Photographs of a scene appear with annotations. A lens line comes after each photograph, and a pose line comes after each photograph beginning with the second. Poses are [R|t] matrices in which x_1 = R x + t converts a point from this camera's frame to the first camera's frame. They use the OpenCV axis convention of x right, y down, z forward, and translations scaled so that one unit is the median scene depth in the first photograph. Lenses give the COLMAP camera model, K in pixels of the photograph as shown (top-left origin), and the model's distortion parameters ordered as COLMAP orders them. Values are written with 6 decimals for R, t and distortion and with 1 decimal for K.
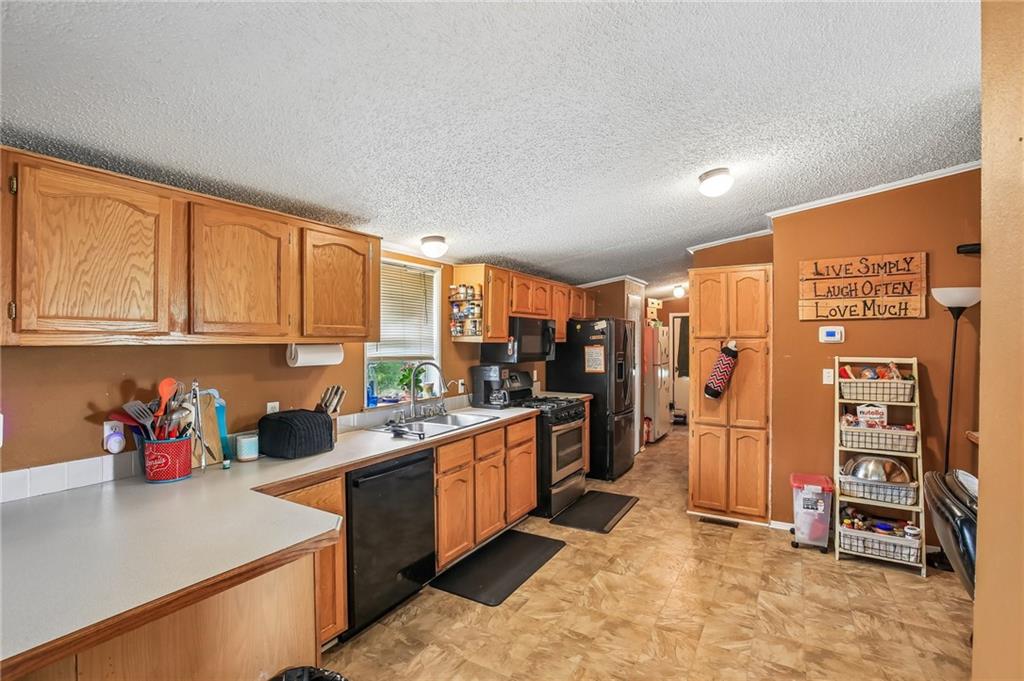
lens RADIAL K [[469.8, 0, 502.6], [0, 469.8, 340.3], [0, 0, 1]] dist [-0.026510, 0.002508]
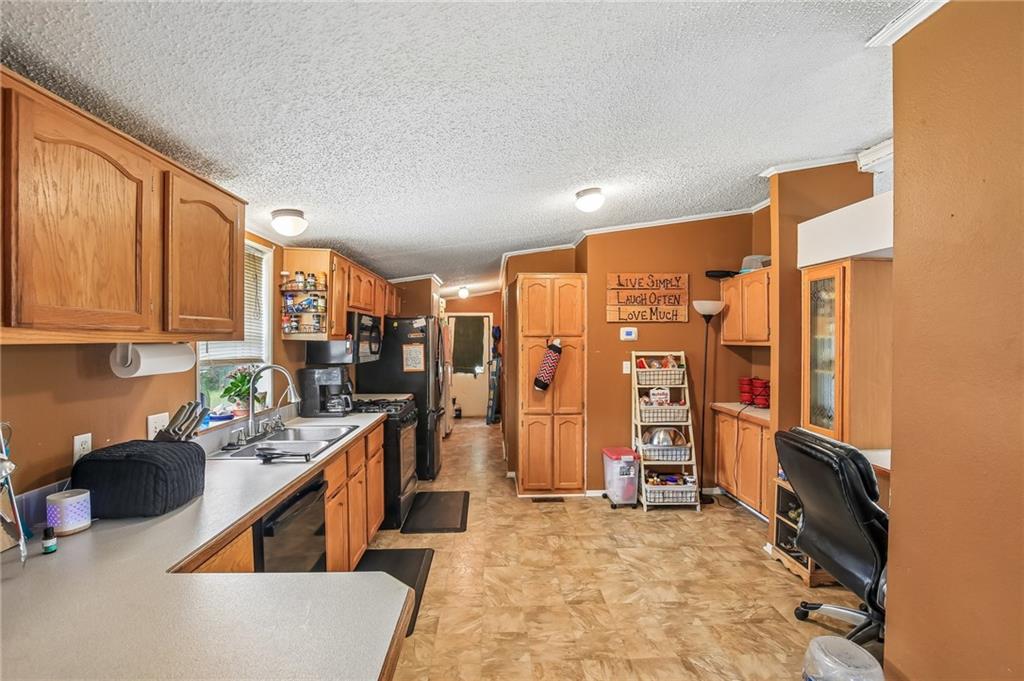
lens RADIAL K [[469.8, 0, 508.3], [0, 469.8, 340.9], [0, 0, 1]] dist [-0.026510, 0.002508]
pose [[0.839147, -0.002209, 0.543900, -0.273641], [-0.000523, 0.999988, 0.004869, 0.000569], [-0.543904, -0.004370, 0.839136, 0.122351]]
